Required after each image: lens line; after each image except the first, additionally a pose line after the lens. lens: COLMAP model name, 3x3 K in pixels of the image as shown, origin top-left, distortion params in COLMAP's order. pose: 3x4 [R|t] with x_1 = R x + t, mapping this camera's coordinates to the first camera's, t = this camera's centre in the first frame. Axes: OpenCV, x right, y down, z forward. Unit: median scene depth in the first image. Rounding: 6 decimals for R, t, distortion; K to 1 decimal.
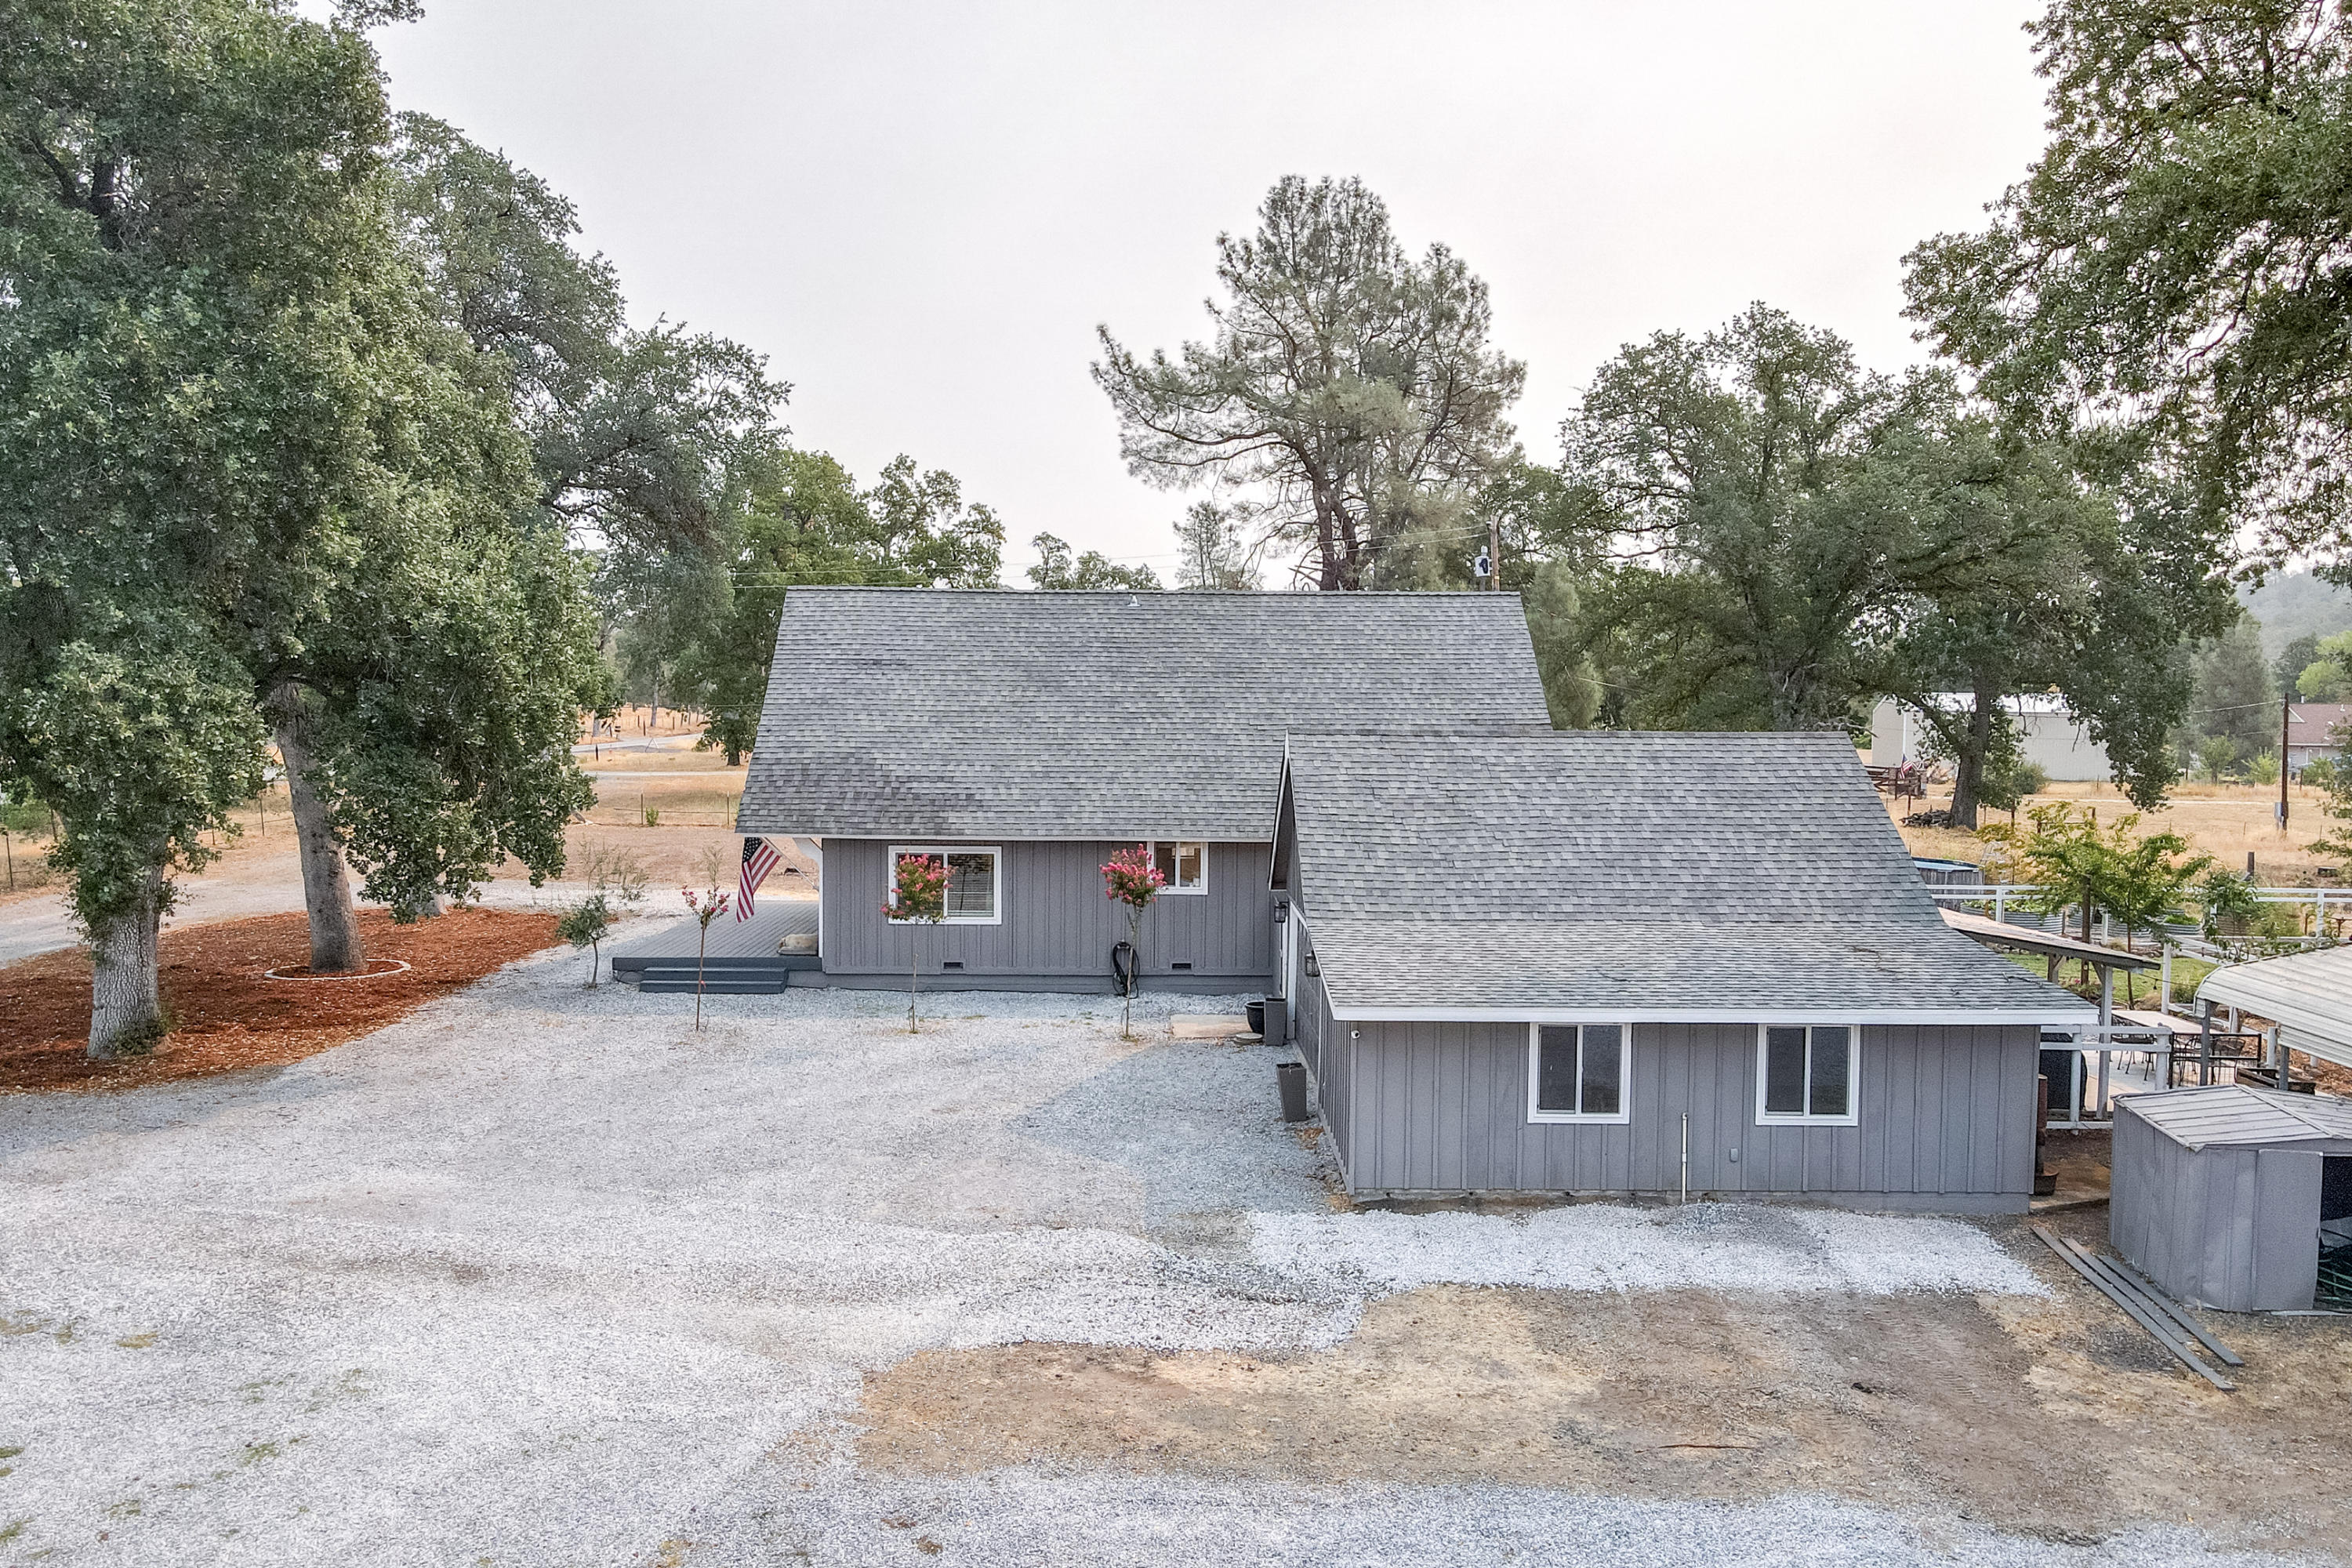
lens RADIAL K [[1726.3, 0, 1171.5], [0, 1726.3, 787.2], [0, 0, 1]] dist [0.003171, 0.025702]
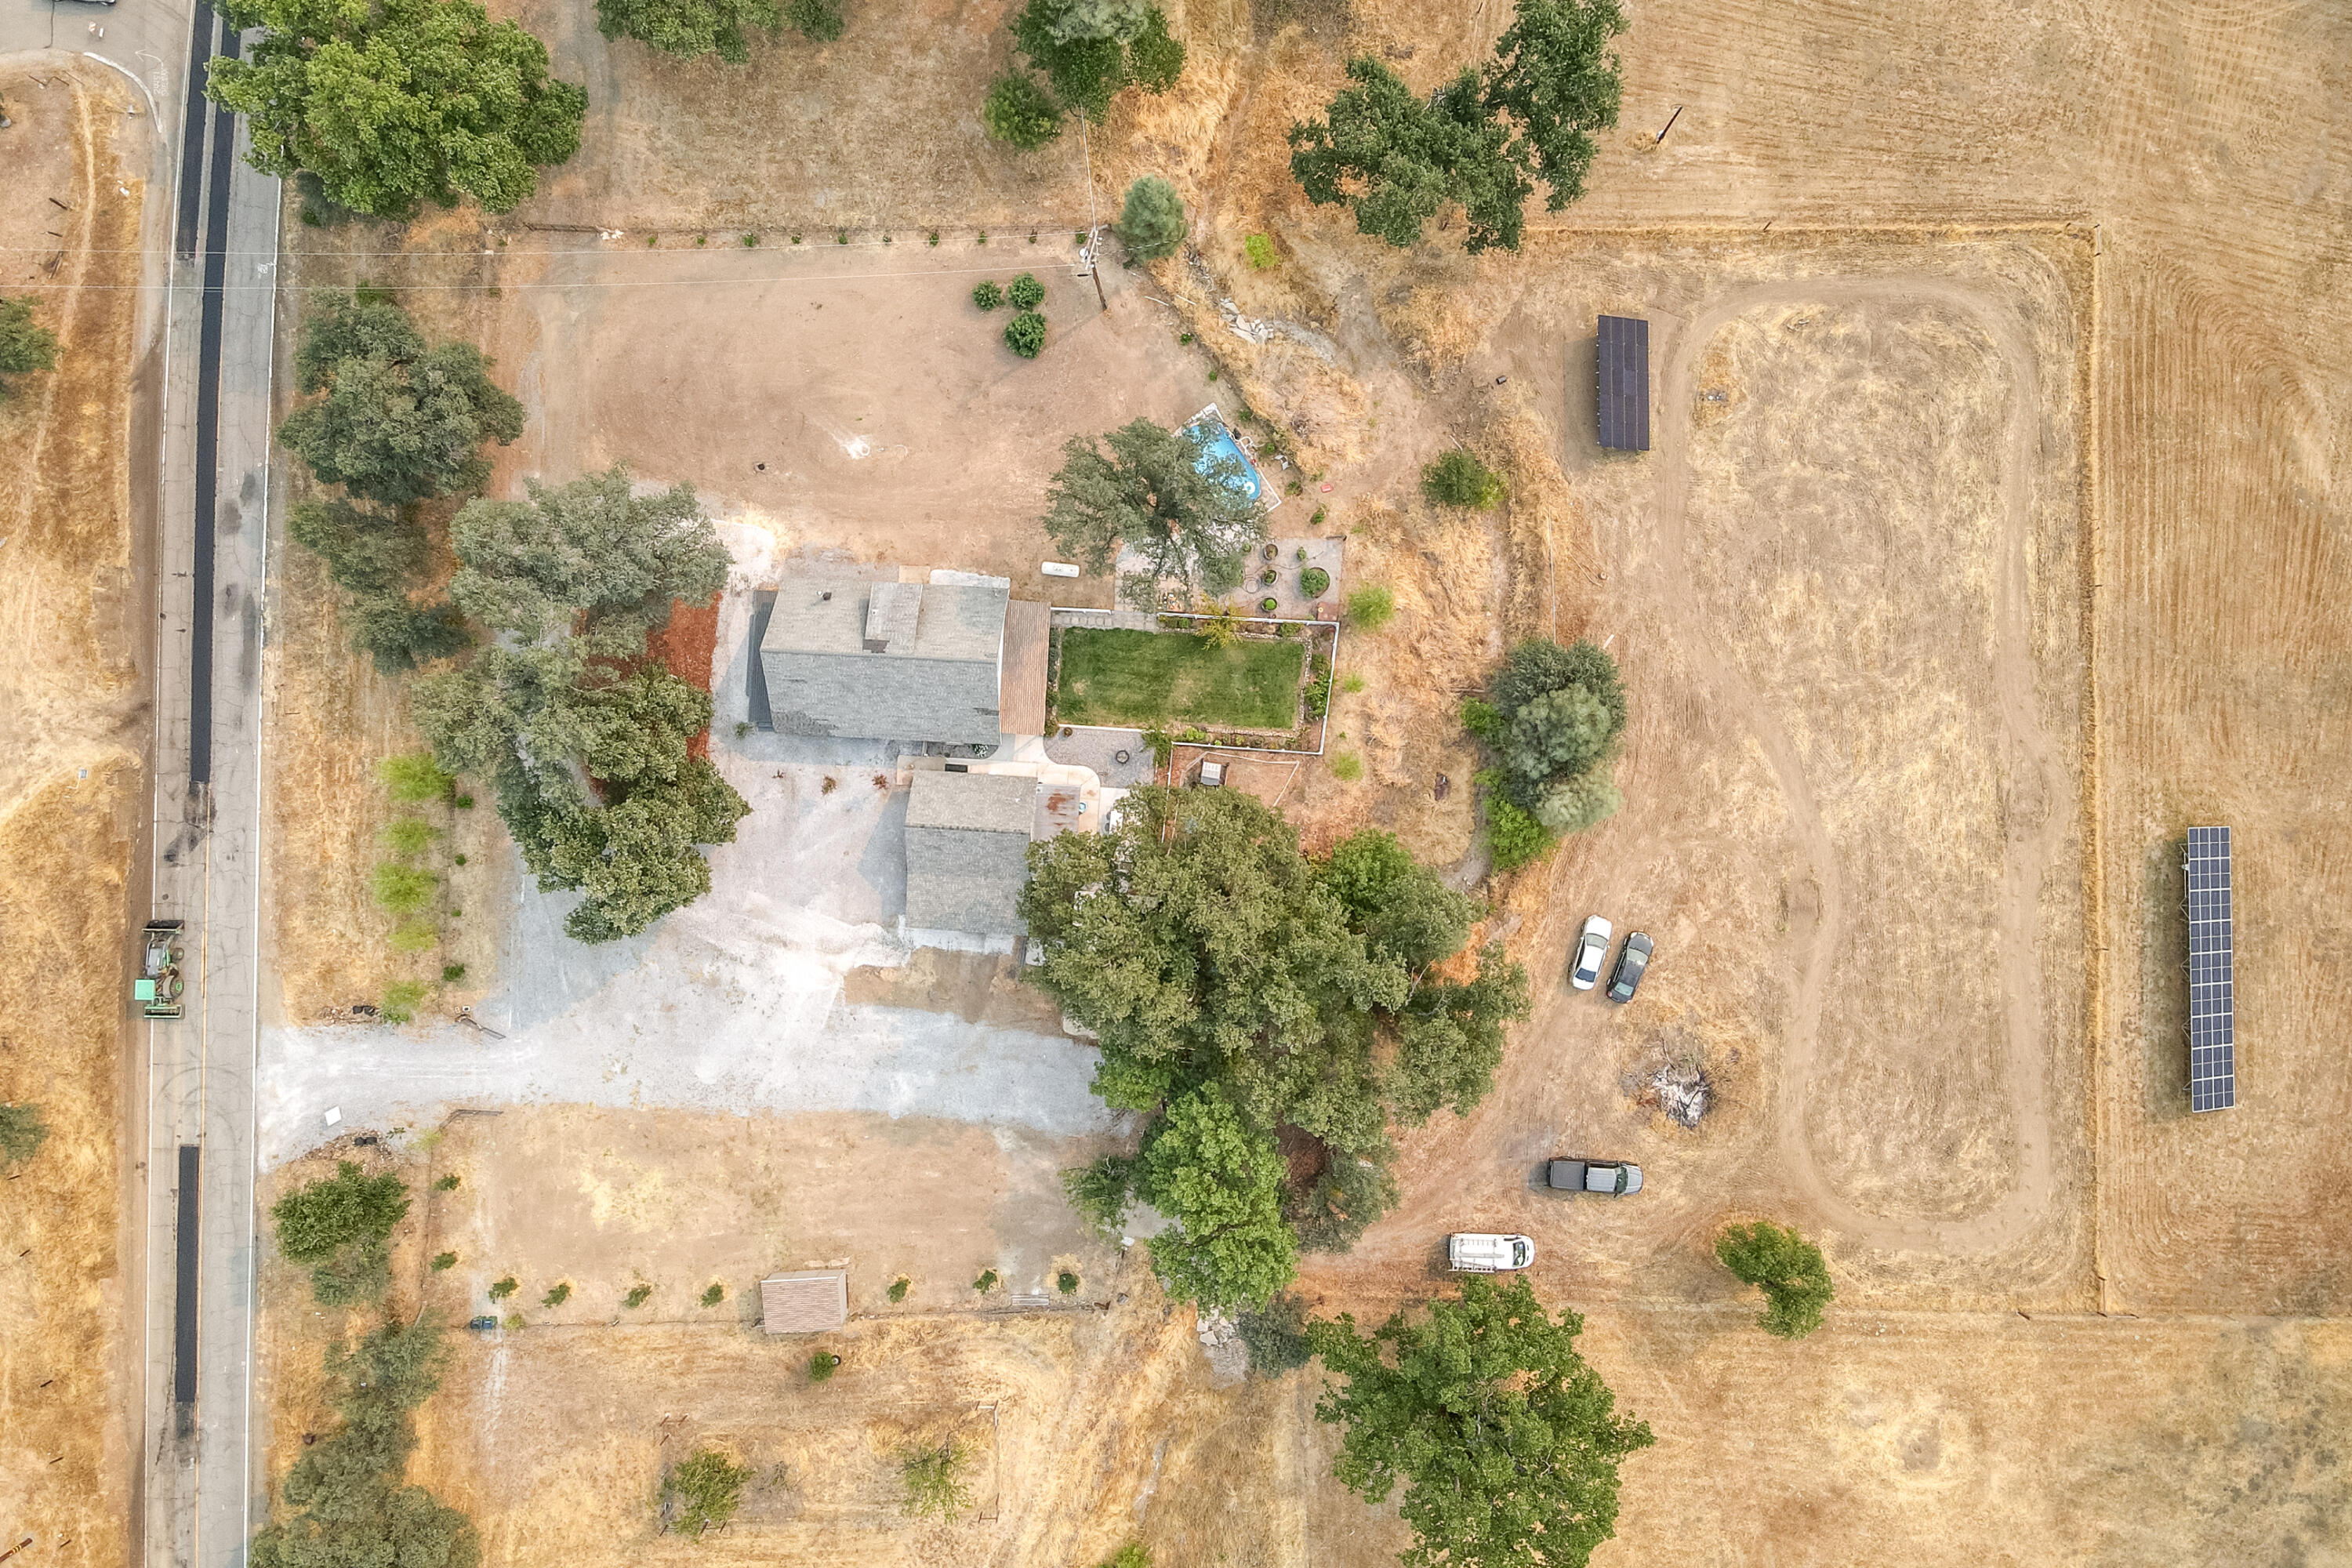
lens RADIAL K [[1726.3, 0, 1191.1], [0, 1726.3, 765.3], [0, 0, 1]] dist [0.003171, 0.025702]
pose [[0.996964, 0.076606, -0.013921, 1.263921], [0.009232, 0.061231, 0.998081, -6.635188], [0.077312, -0.995179, 0.060338, 1.400009]]
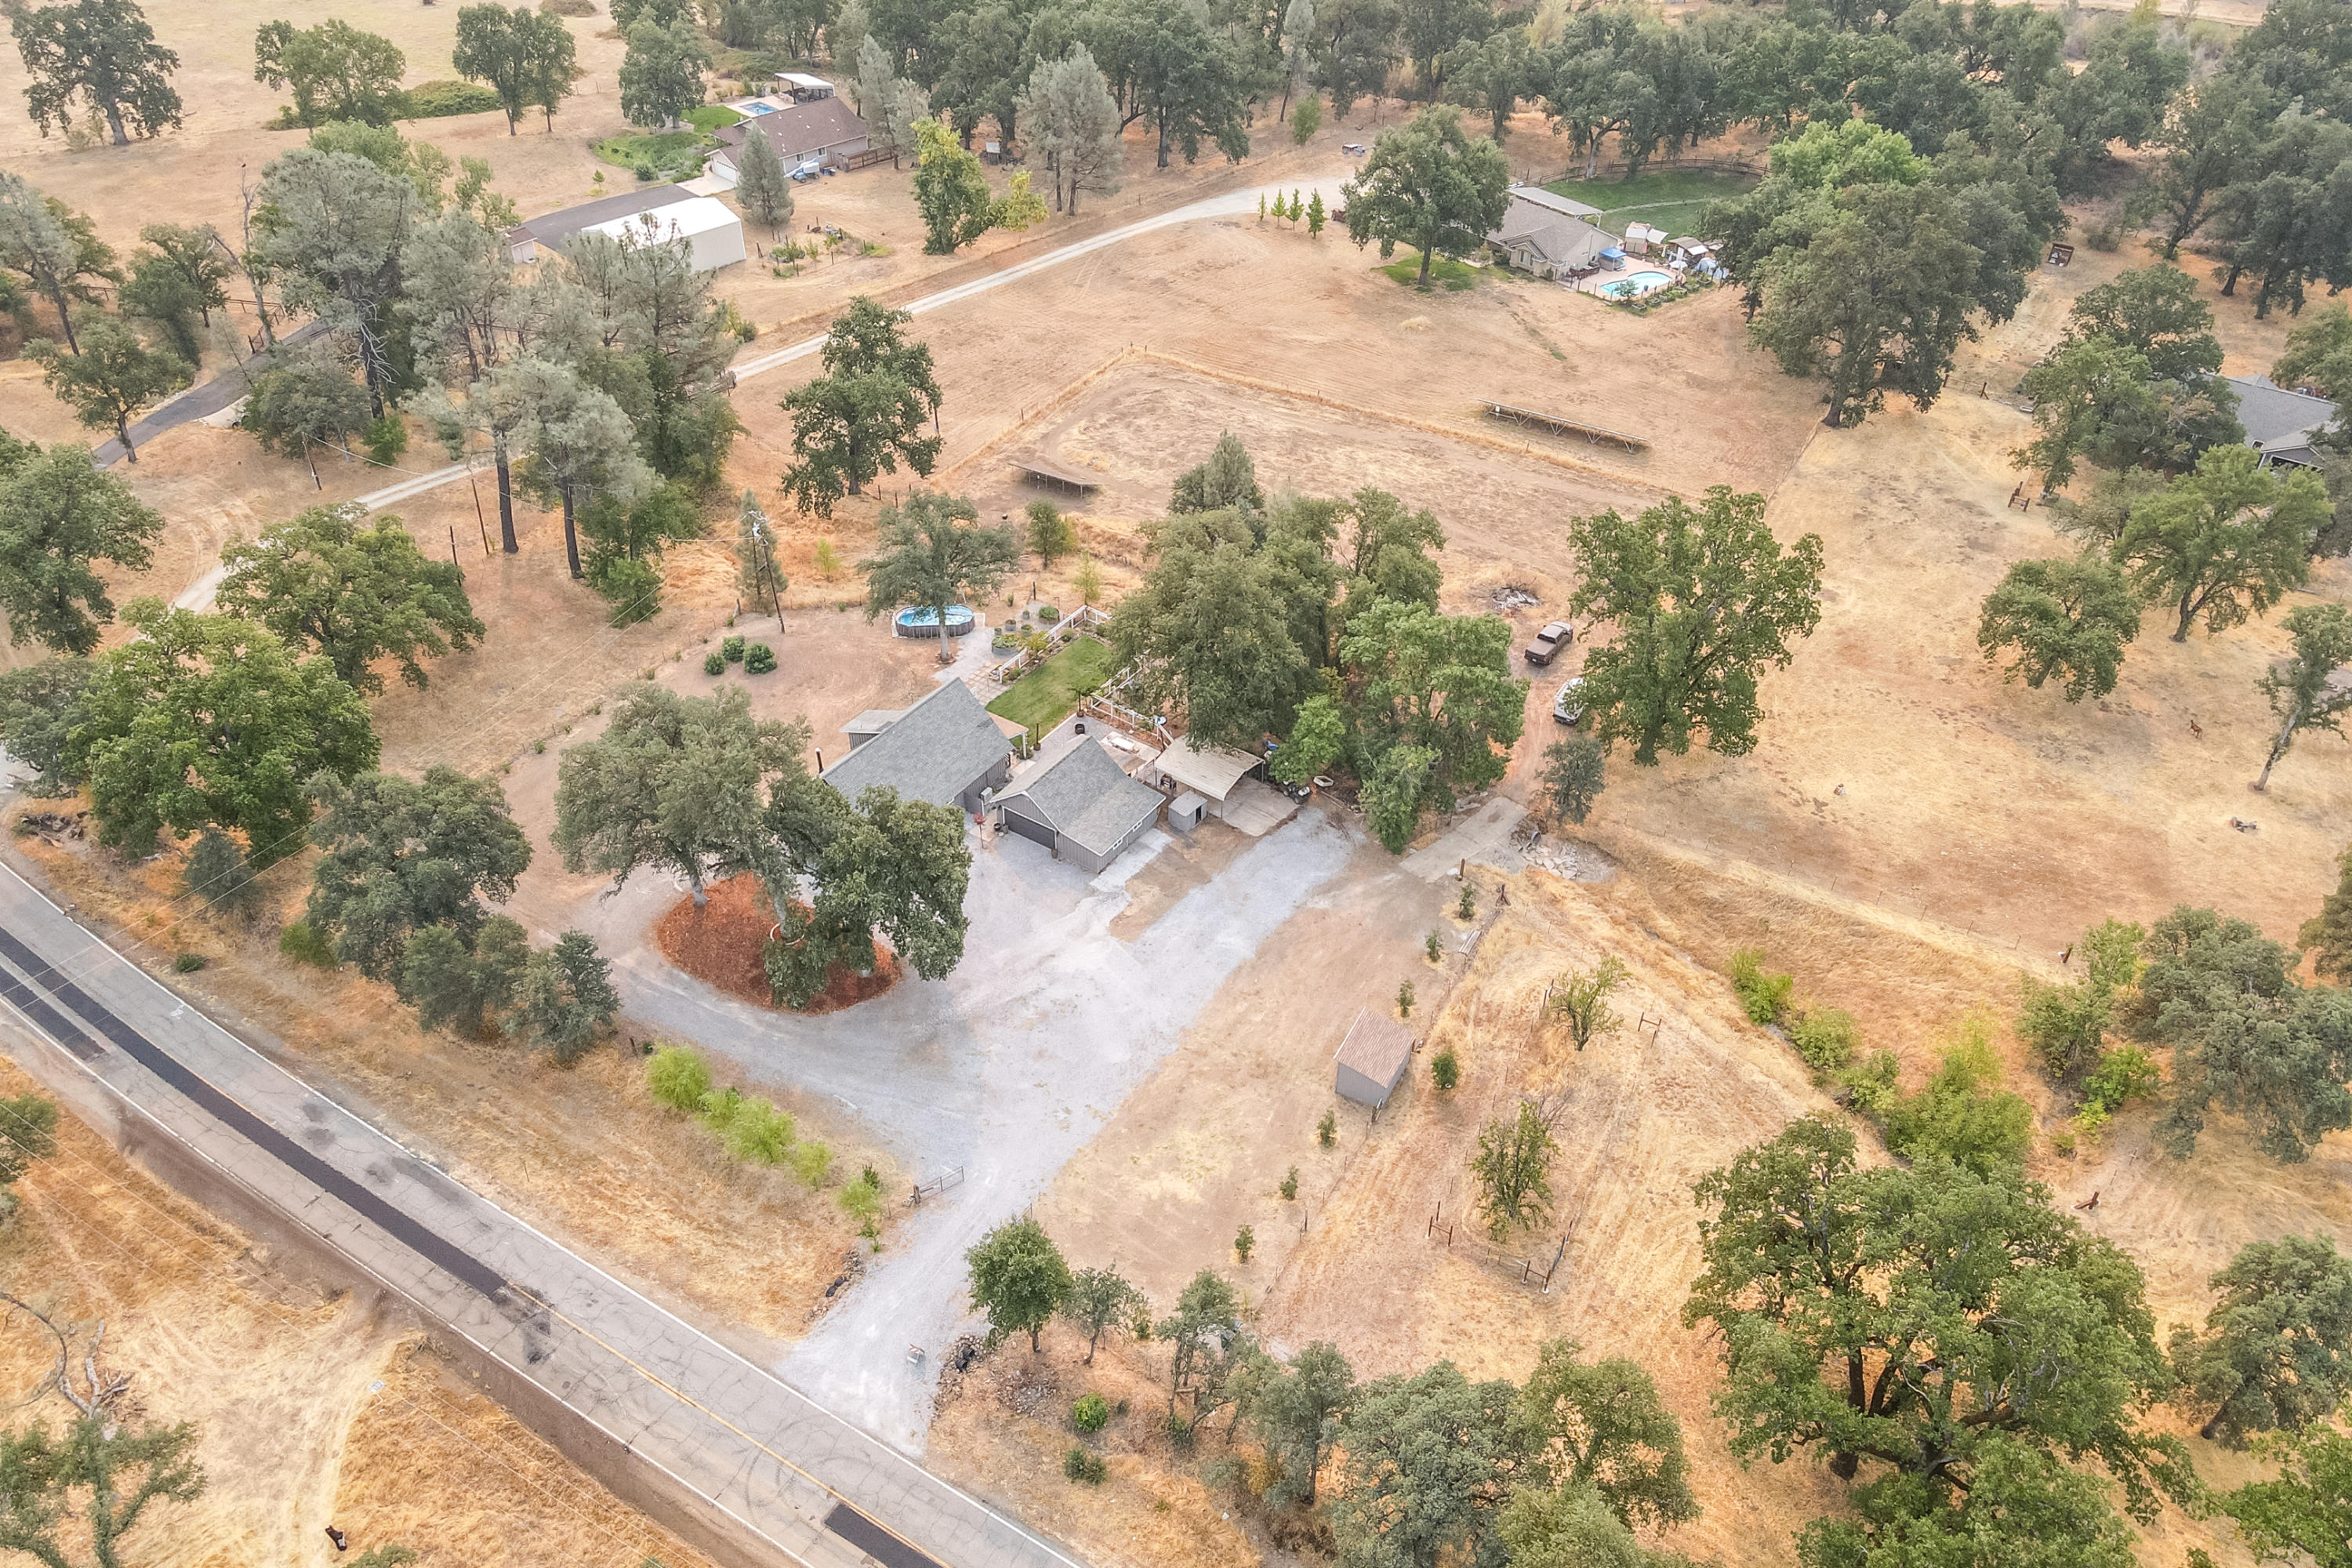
lens RADIAL K [[1726.3, 0, 1173.1], [0, 1726.3, 764.6], [0, 0, 1]] dist [0.003171, 0.025702]
pose [[0.575490, -0.498200, 0.648543, -4.301908], [0.042251, 0.810079, 0.584797, -4.464974], [-0.816717, -0.309143, 0.487241, -2.624660]]
